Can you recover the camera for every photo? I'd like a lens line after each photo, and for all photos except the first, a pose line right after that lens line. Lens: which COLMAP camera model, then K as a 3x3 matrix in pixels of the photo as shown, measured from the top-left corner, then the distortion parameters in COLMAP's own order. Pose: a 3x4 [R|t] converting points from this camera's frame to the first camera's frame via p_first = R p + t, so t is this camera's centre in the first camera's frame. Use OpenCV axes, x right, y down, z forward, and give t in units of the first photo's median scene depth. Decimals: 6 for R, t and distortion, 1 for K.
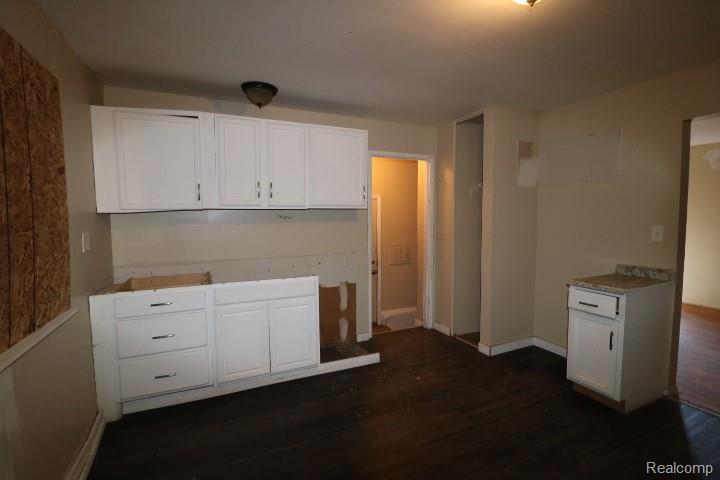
lens RADIAL K [[348.3, 0, 360.0], [0, 348.3, 240.0], [0, 0, 1]] dist [-0.000797, -0.000424]
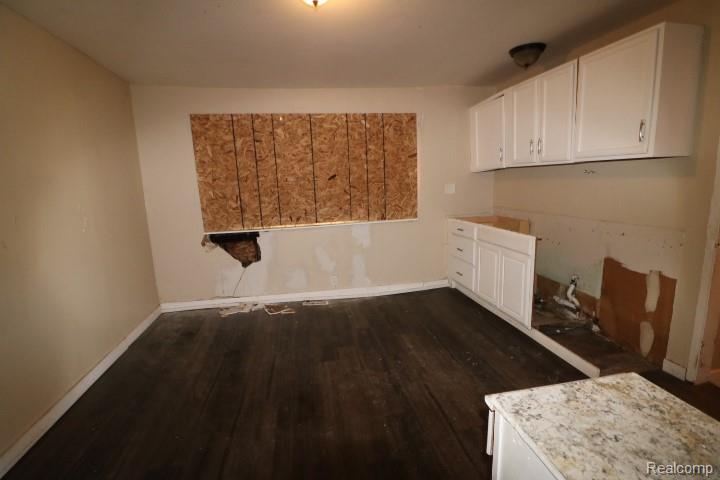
lens RADIAL K [[348.3, 0, 360.0], [0, 348.3, 240.0], [0, 0, 1]] dist [-0.000797, -0.000424]
pose [[-0.276071, 0.193228, -0.941513, 0.879160], [-0.021928, 0.978062, 0.207159, -0.073823], [0.960887, 0.077837, -0.265778, 0.780749]]
